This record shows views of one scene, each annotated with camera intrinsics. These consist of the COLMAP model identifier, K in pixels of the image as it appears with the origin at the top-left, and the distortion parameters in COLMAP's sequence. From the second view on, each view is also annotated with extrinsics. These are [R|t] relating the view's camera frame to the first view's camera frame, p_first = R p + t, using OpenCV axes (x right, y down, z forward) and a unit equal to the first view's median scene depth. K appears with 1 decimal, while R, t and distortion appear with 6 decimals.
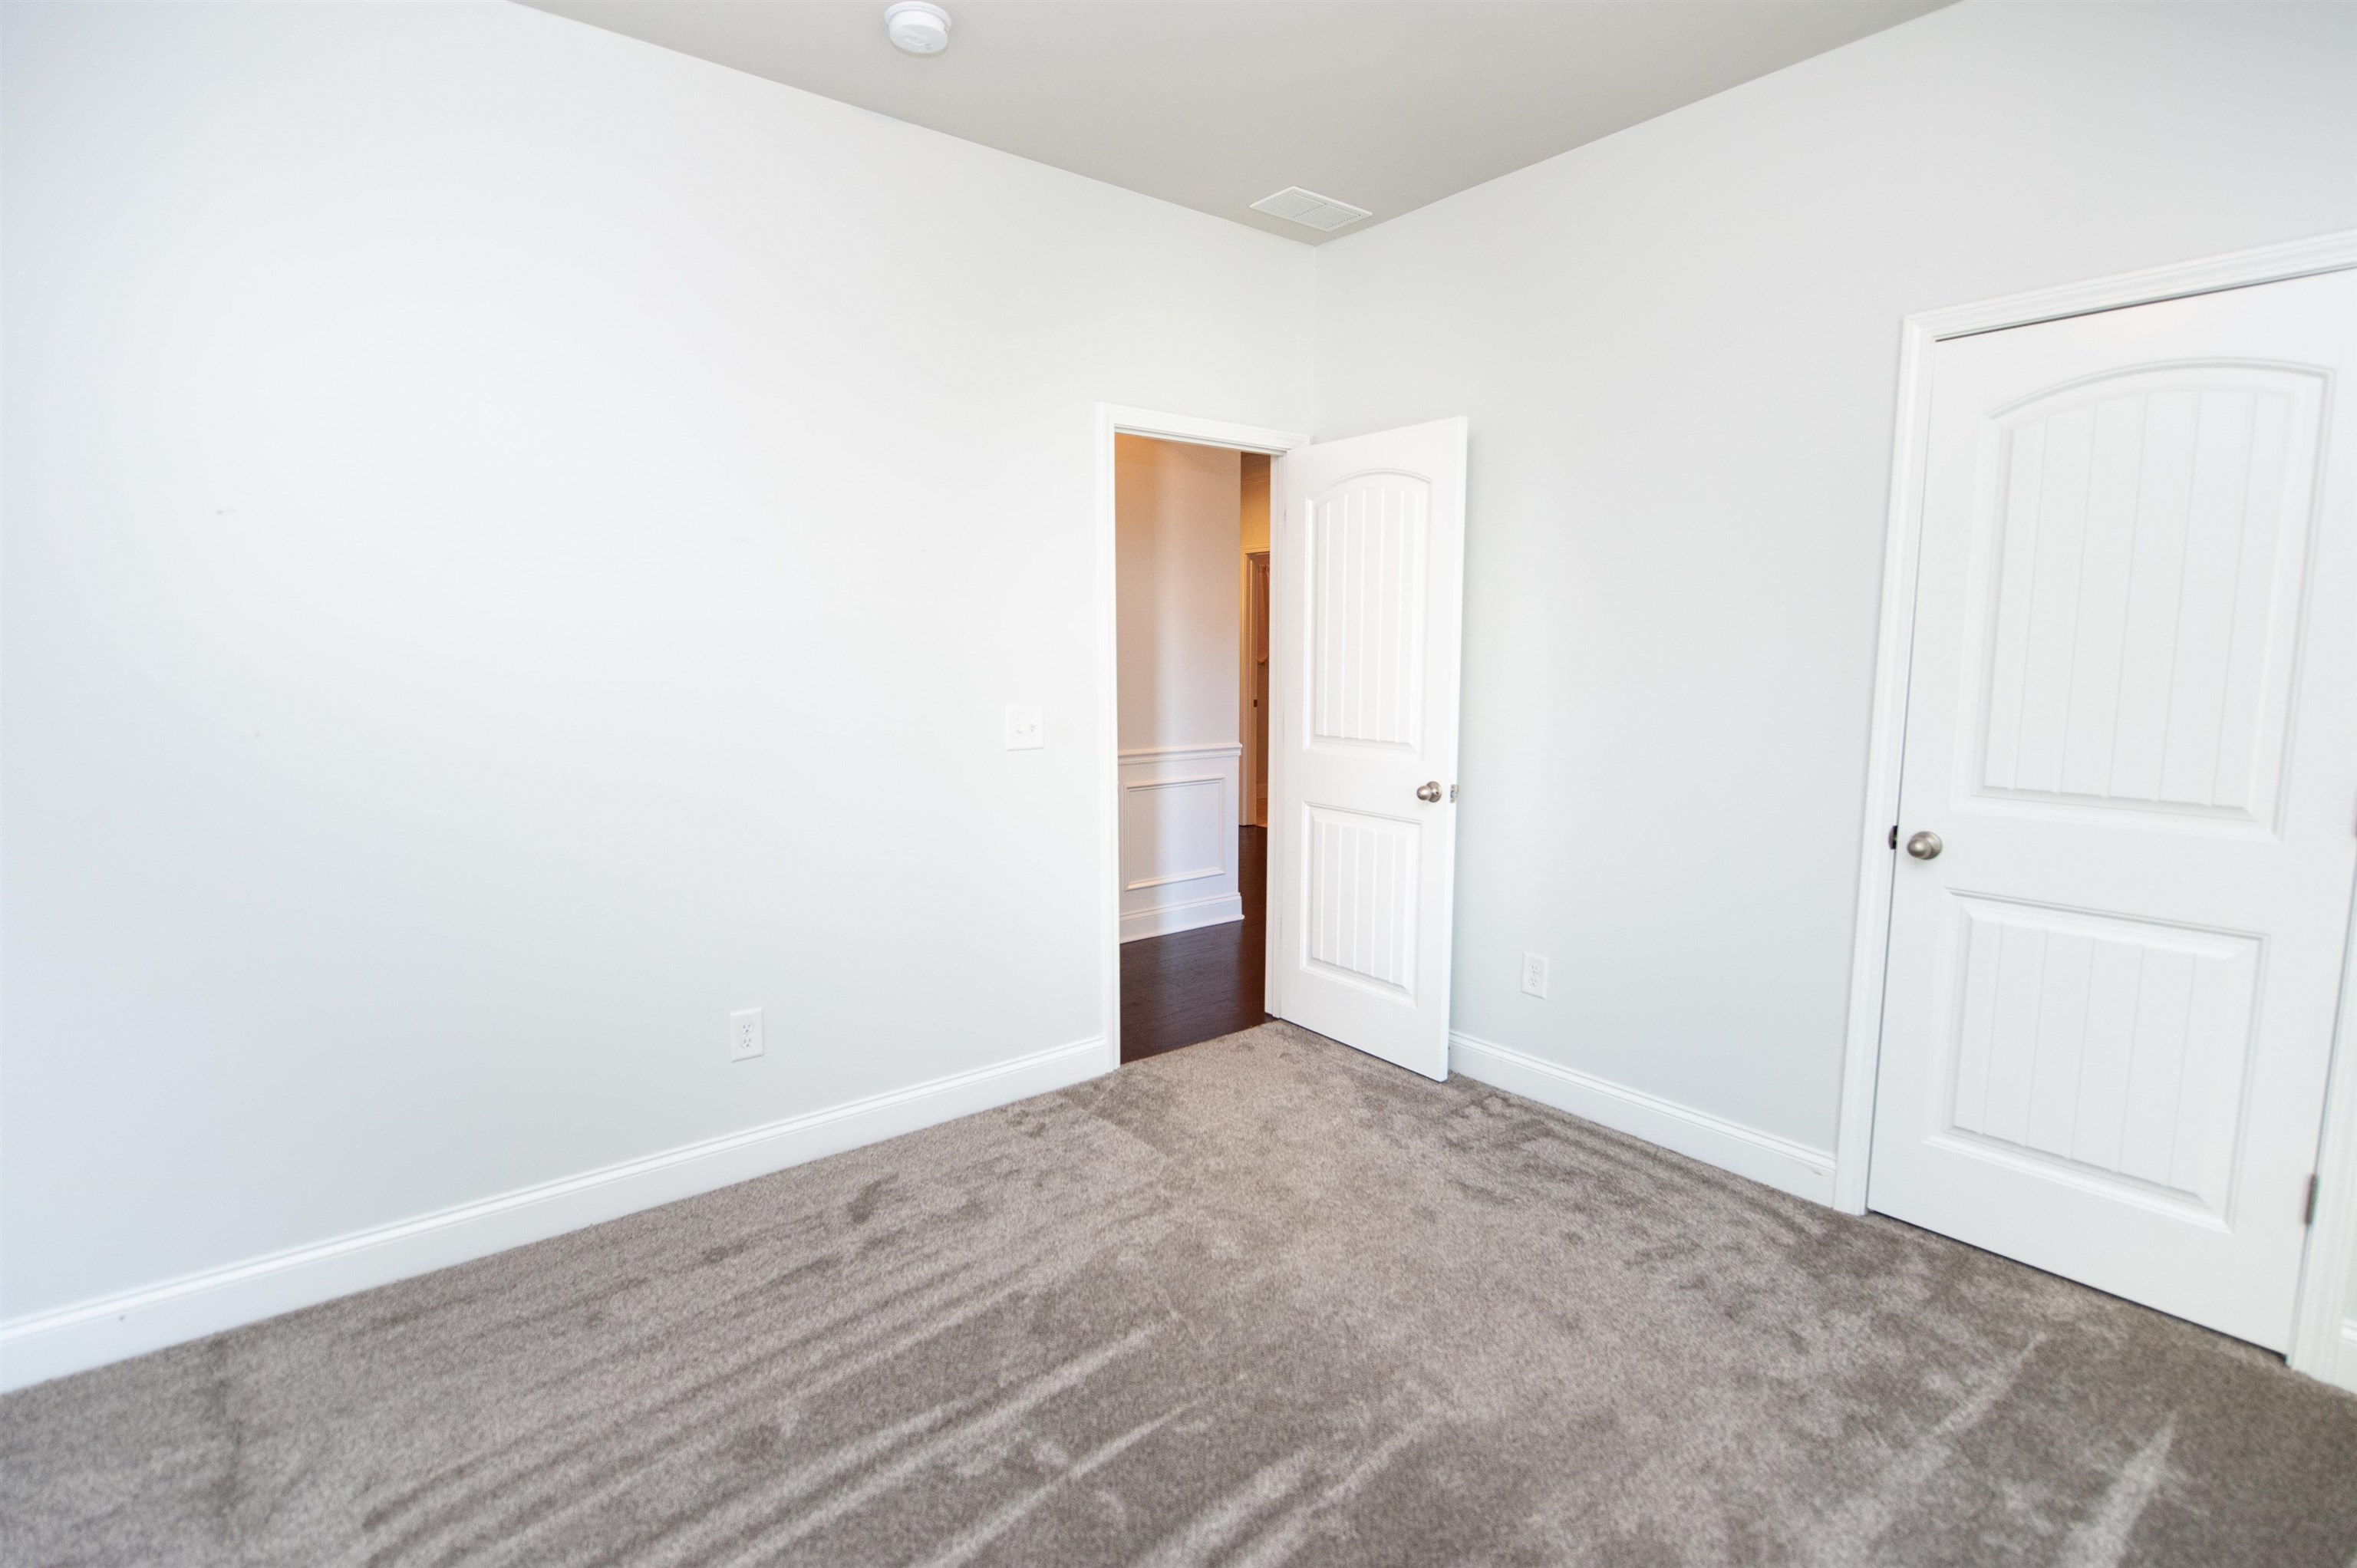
lens RADIAL K [[1133.1, 0, 1192.1], [0, 1133.1, 781.3], [0, 0, 1]] dist [-0.014008, 0.000824]
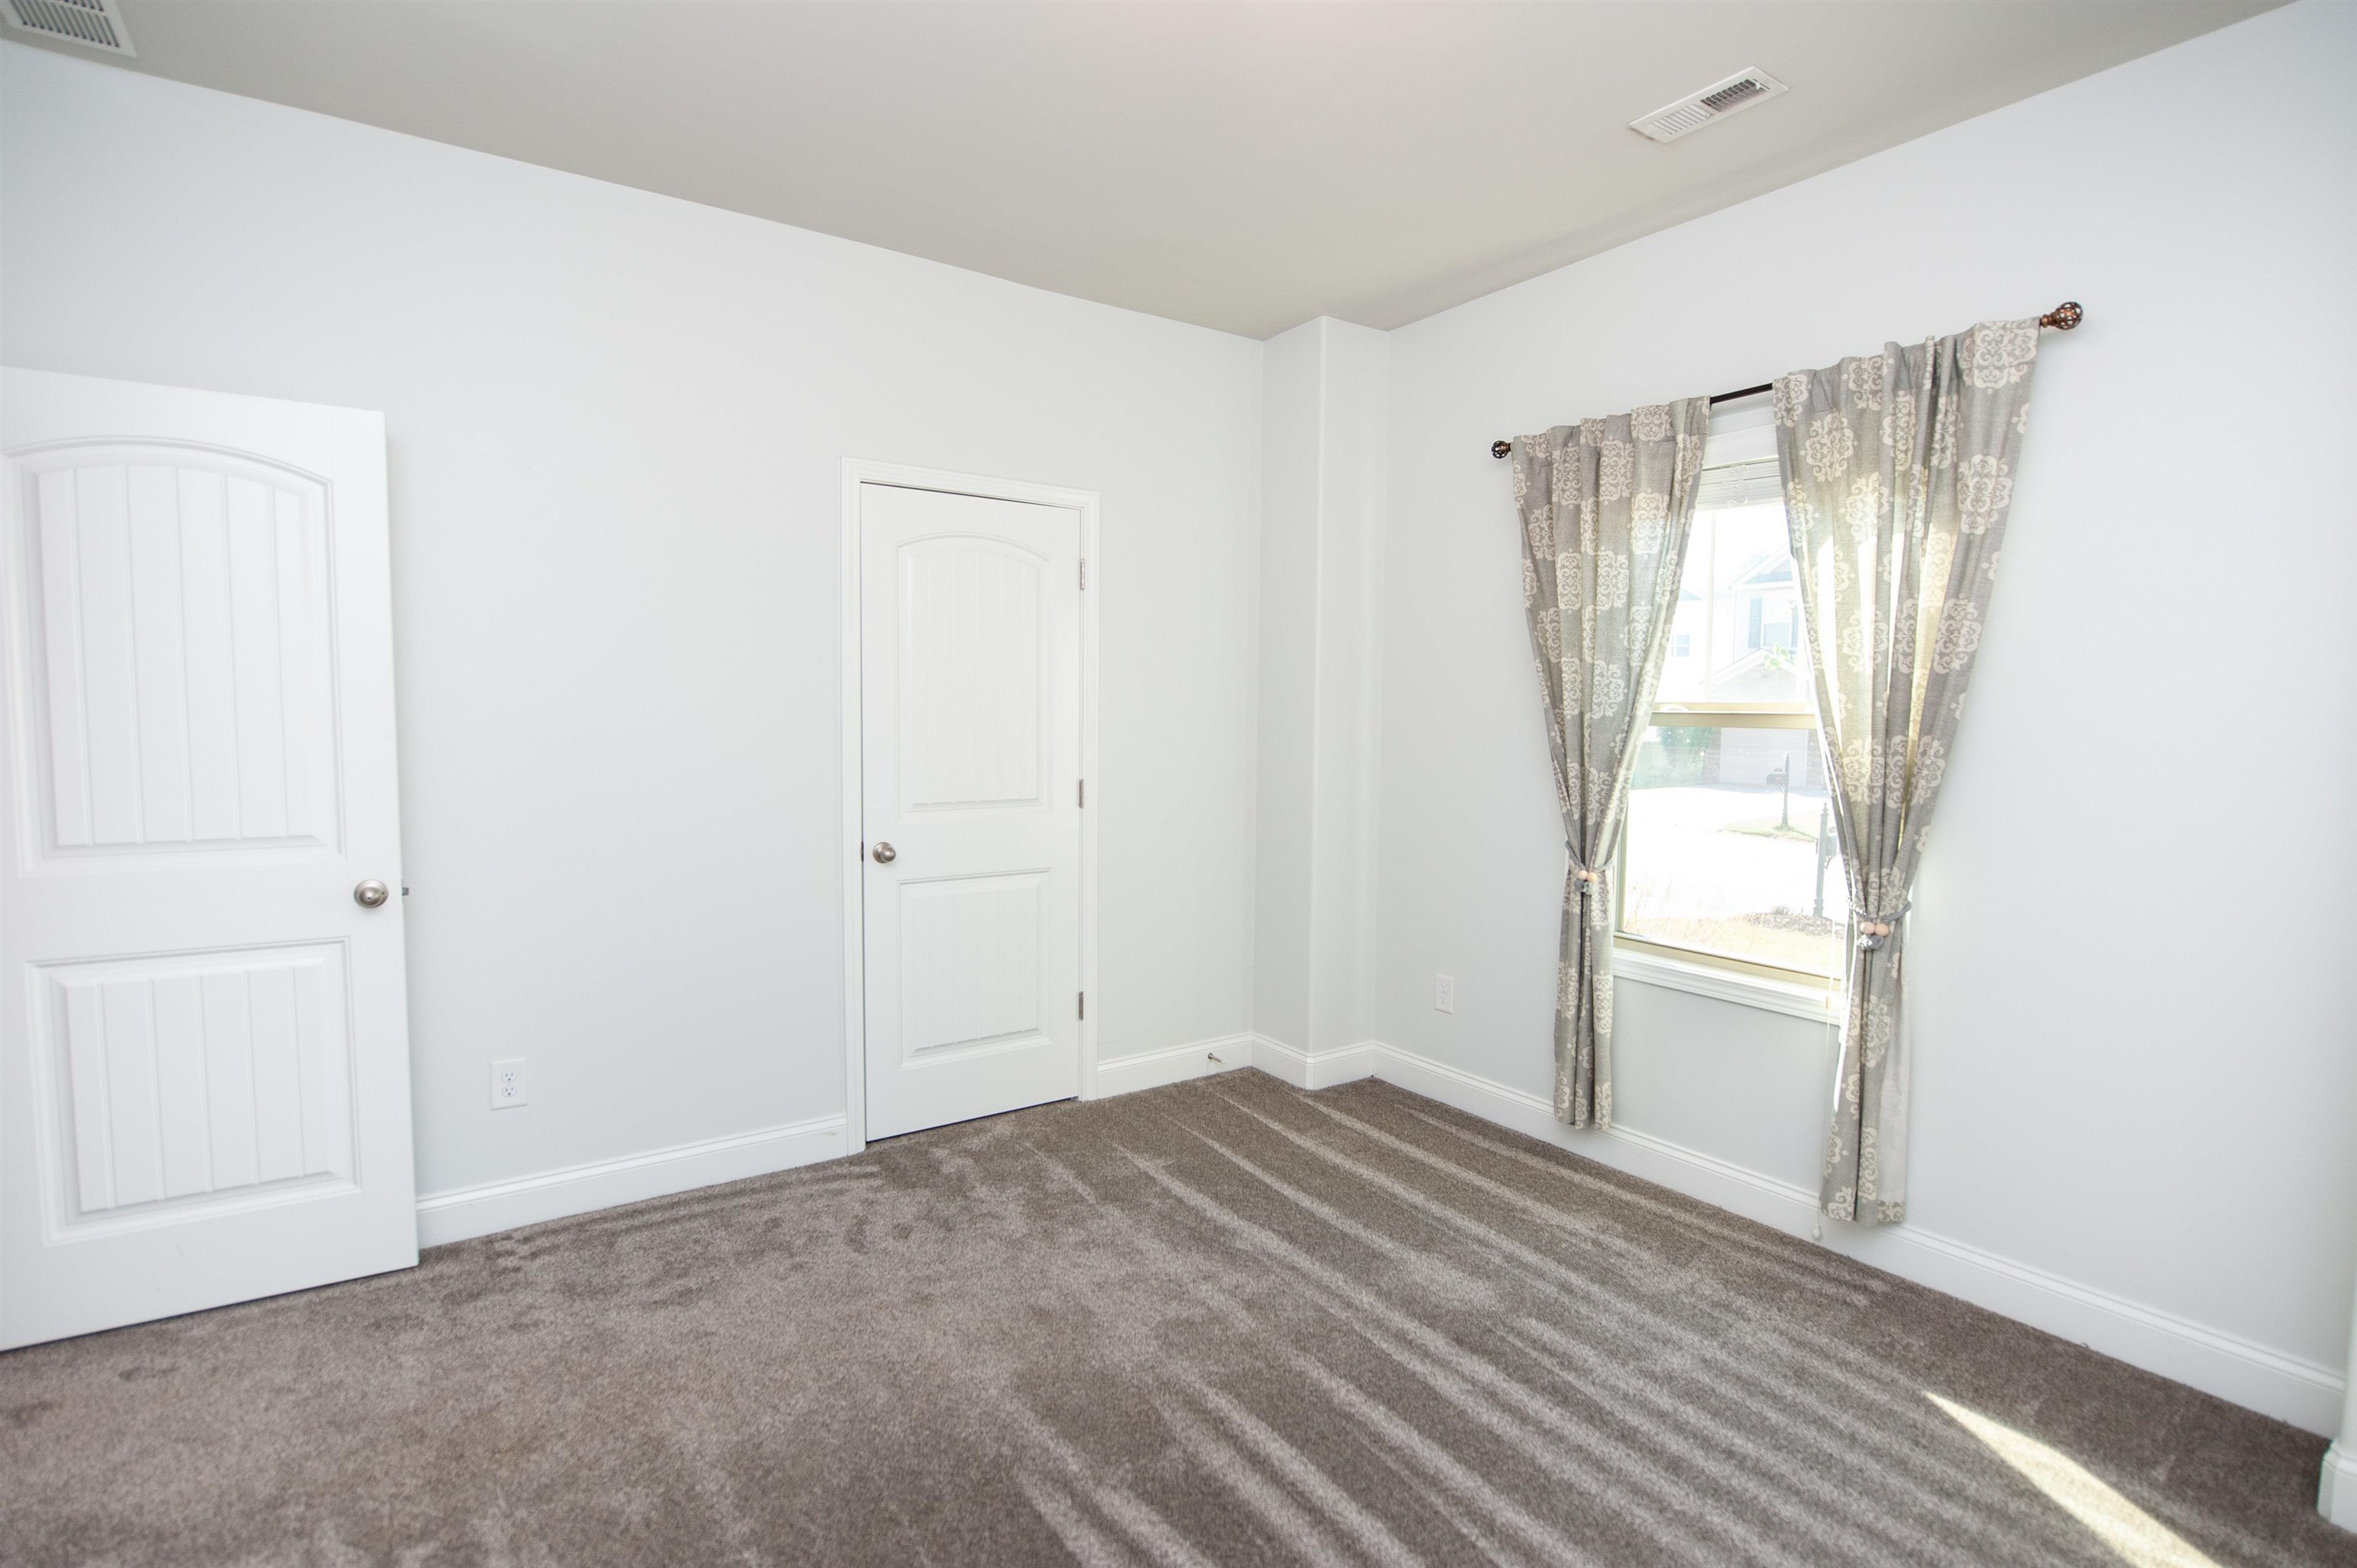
lens RADIAL K [[1114.0, 0, 1180.9], [0, 1114.0, 795.7], [0, 0, 1]] dist [0.000902, -0.013385]
pose [[0.066663, -0.068228, 0.995440, -0.591015], [0.119102, 0.991070, 0.059953, -0.043606], [-0.990642, 0.114562, 0.074194, 0.491608]]
